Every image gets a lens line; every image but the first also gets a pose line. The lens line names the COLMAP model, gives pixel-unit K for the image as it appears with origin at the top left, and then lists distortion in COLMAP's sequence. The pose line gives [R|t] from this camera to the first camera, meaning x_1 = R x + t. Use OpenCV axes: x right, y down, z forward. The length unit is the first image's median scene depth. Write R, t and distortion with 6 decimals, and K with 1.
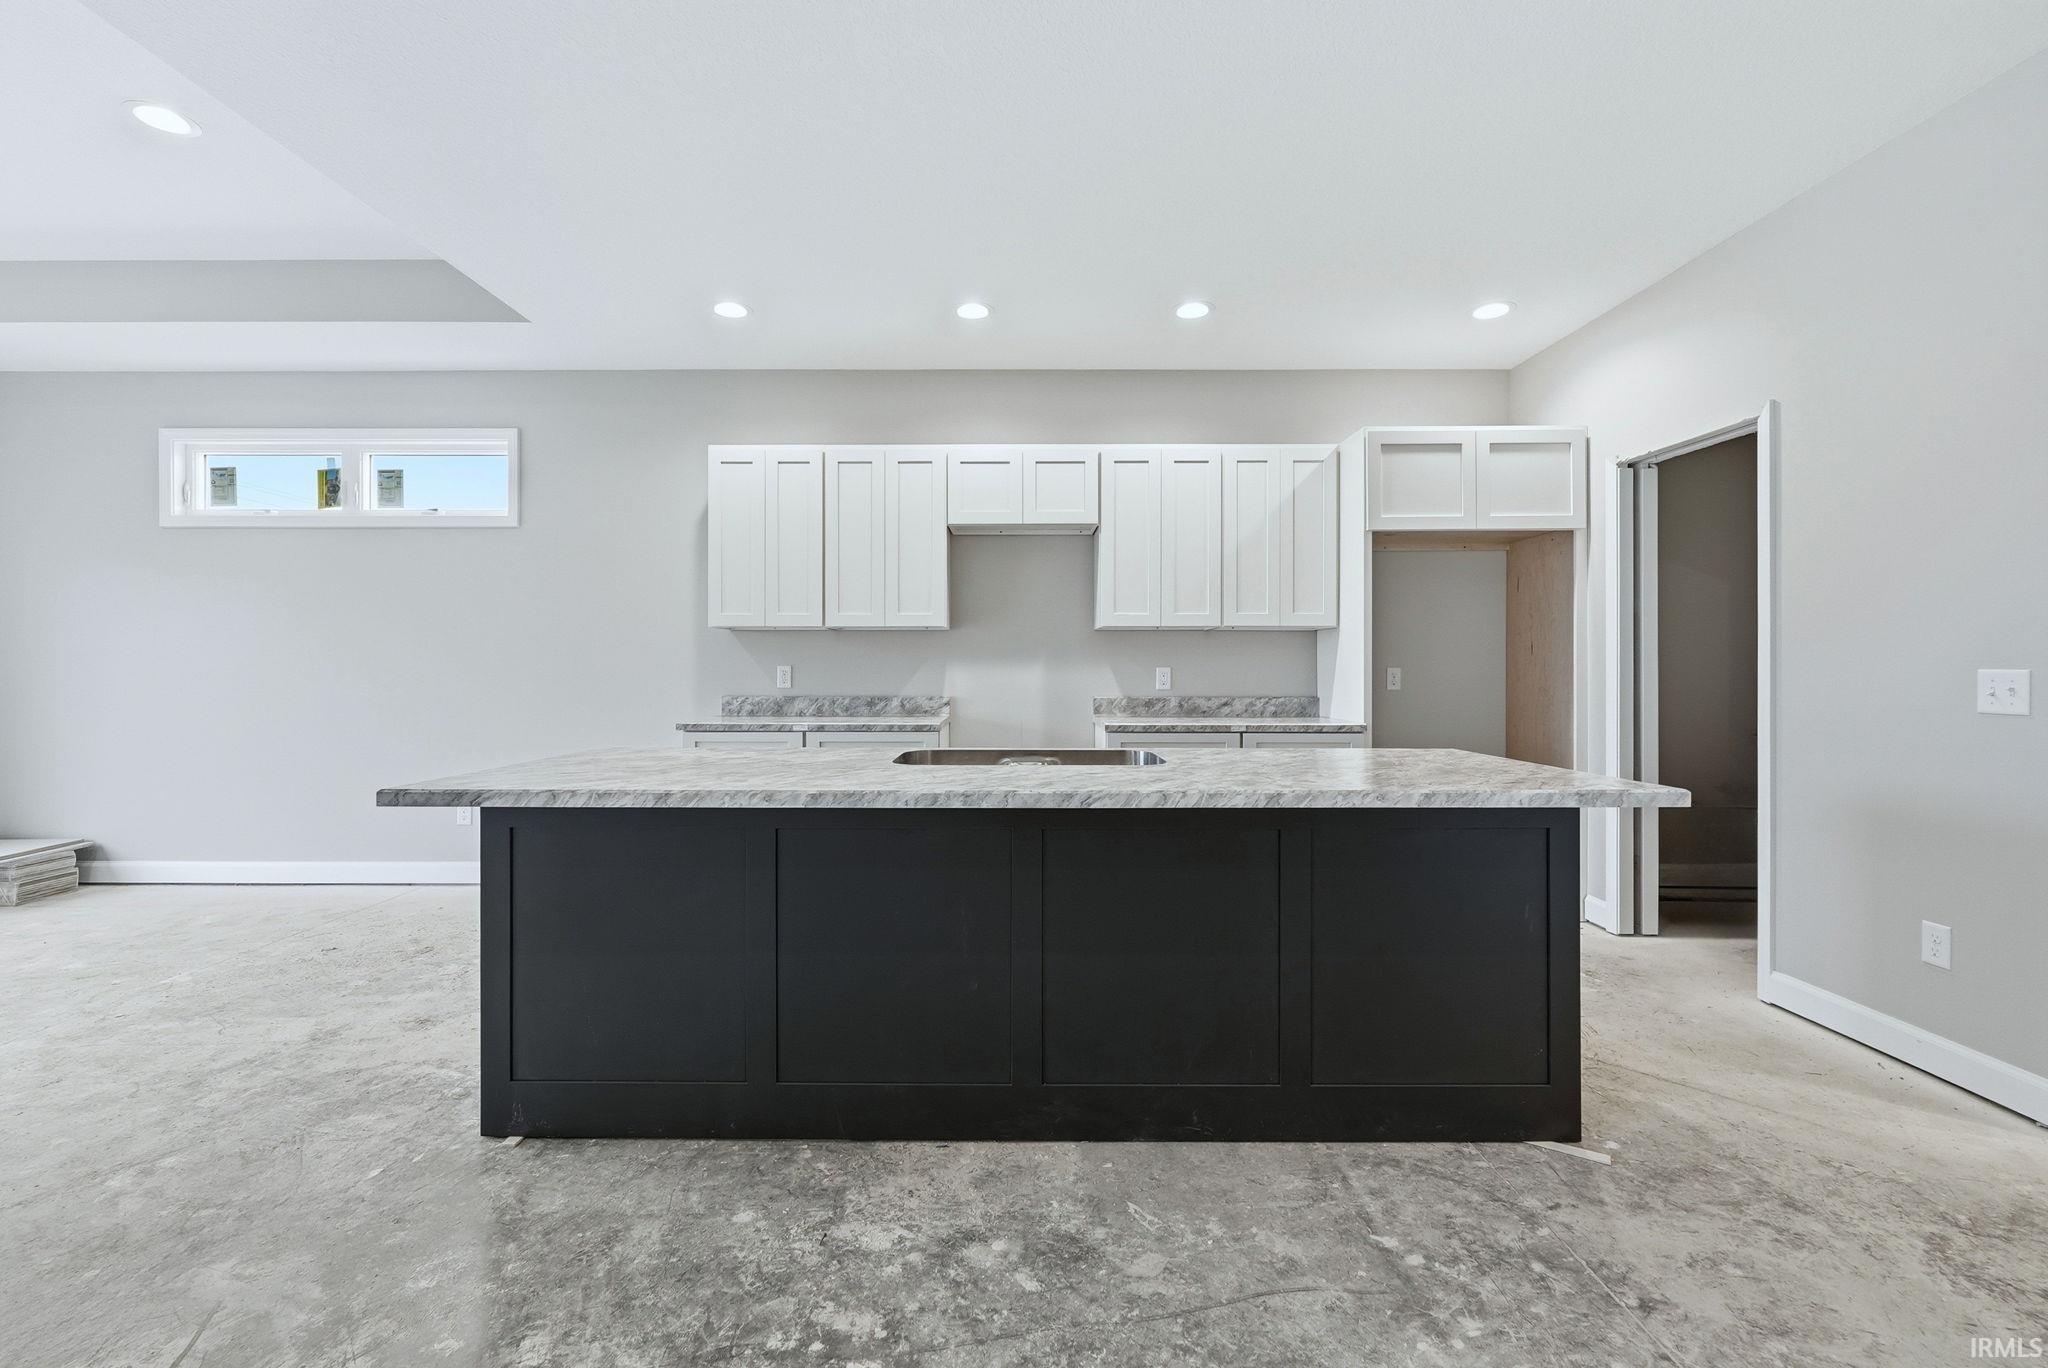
lens RADIAL K [[843.1, 0, 1010.0], [0, 843.1, 670.2], [0, 0, 1]] dist [-0.001732, 0.000072]
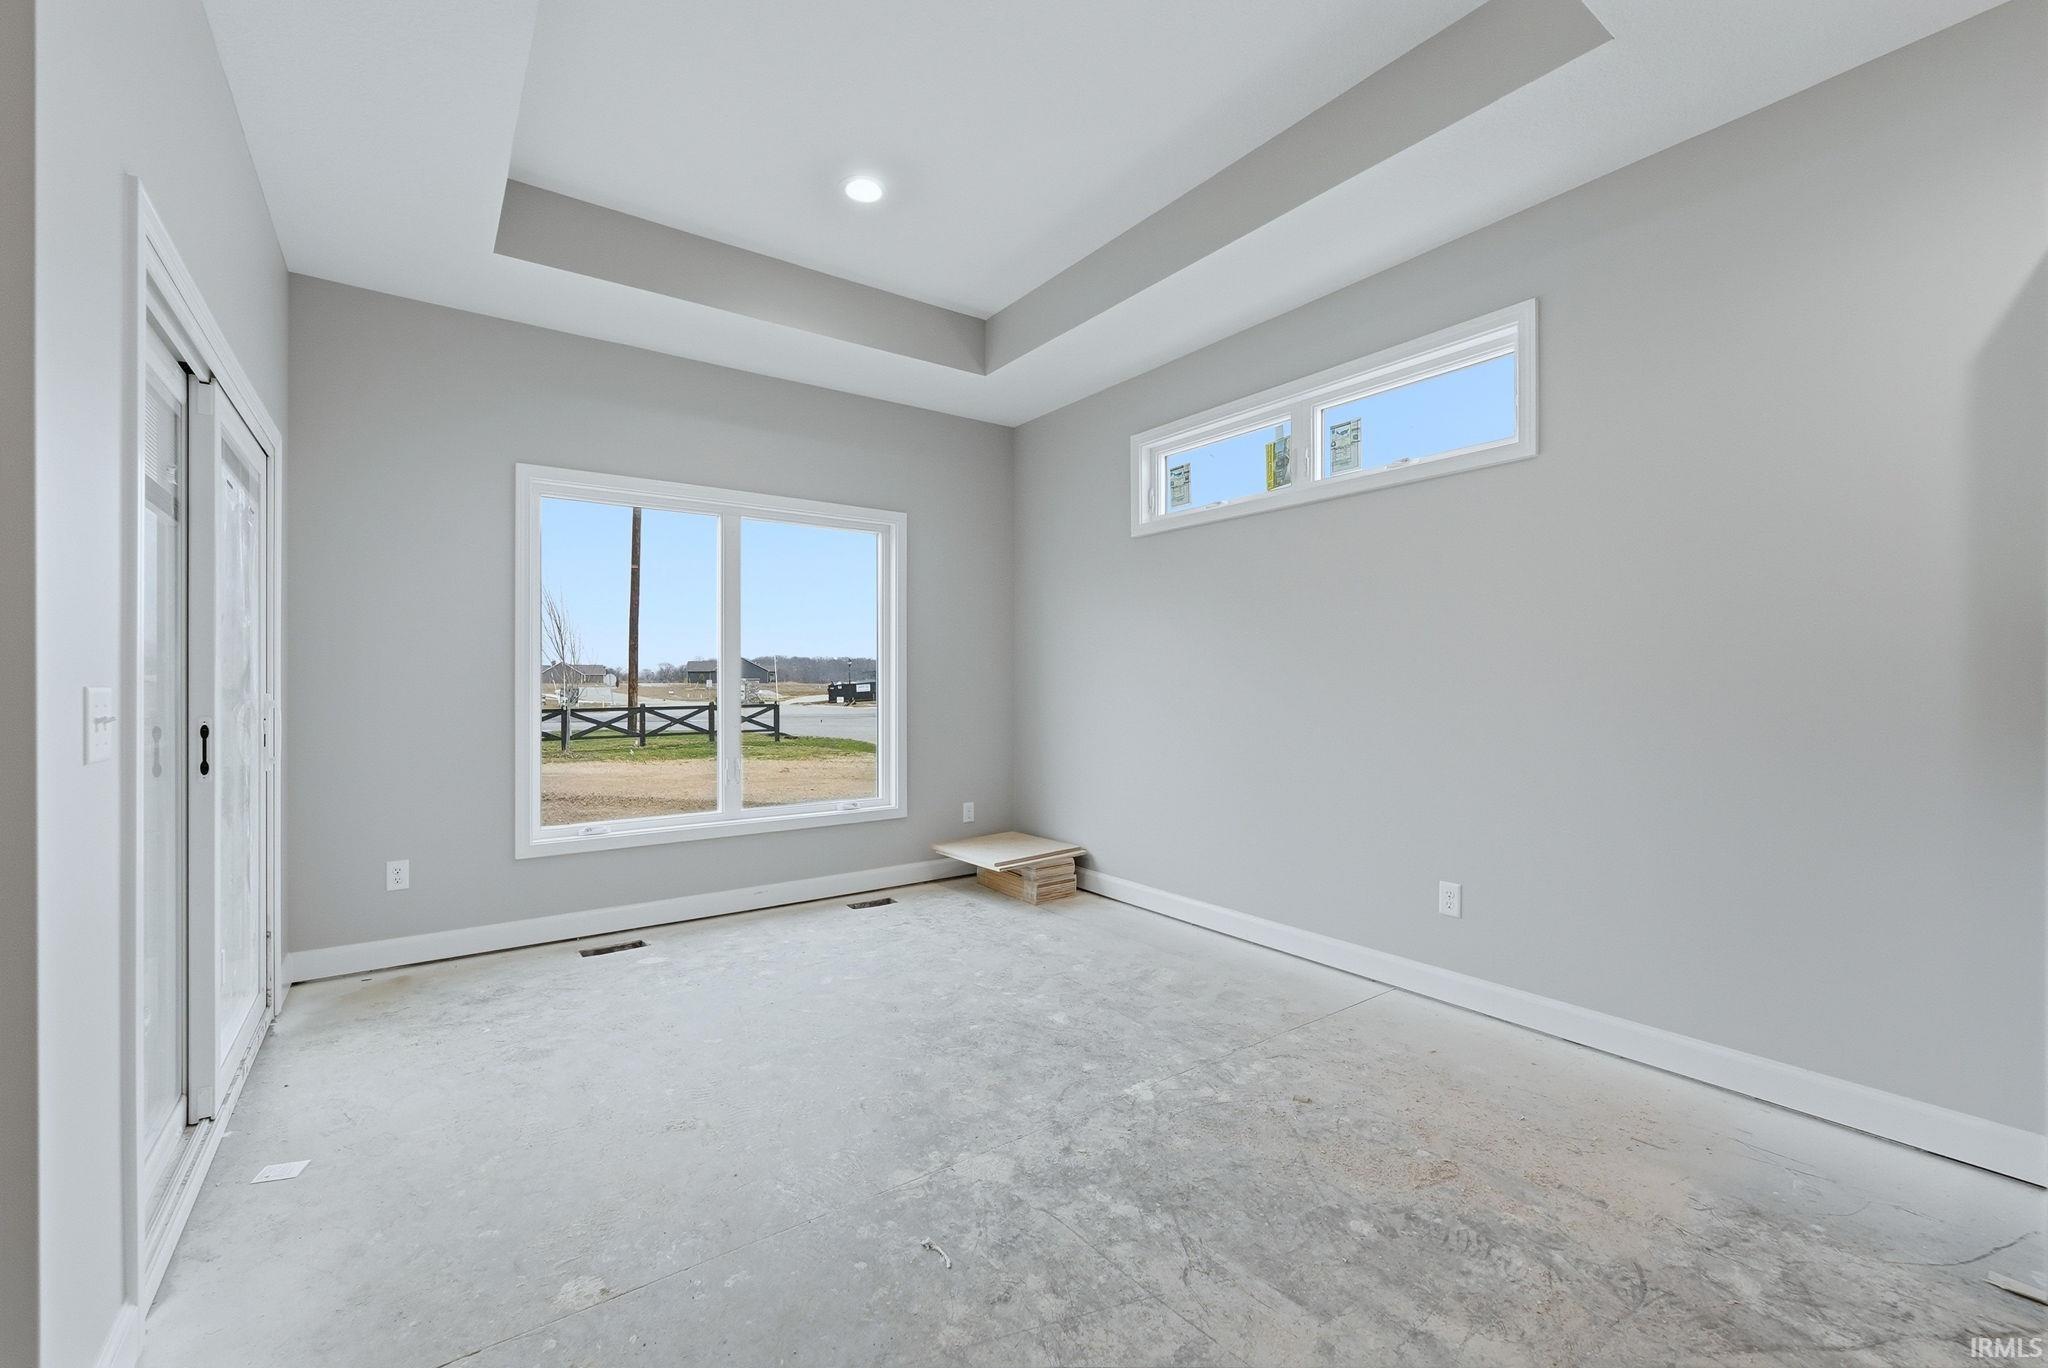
lens RADIAL K [[830.8, 0, 1008.8], [0, 830.8, 681.2], [0, 0, 1]] dist [0.000824, -0.000805]
pose [[0.582876, -0.001530, -0.812559, -0.341217], [-0.000293, 0.999998, -0.002093, -0.002712], [0.812561, 0.001458, 0.582875, 0.355029]]
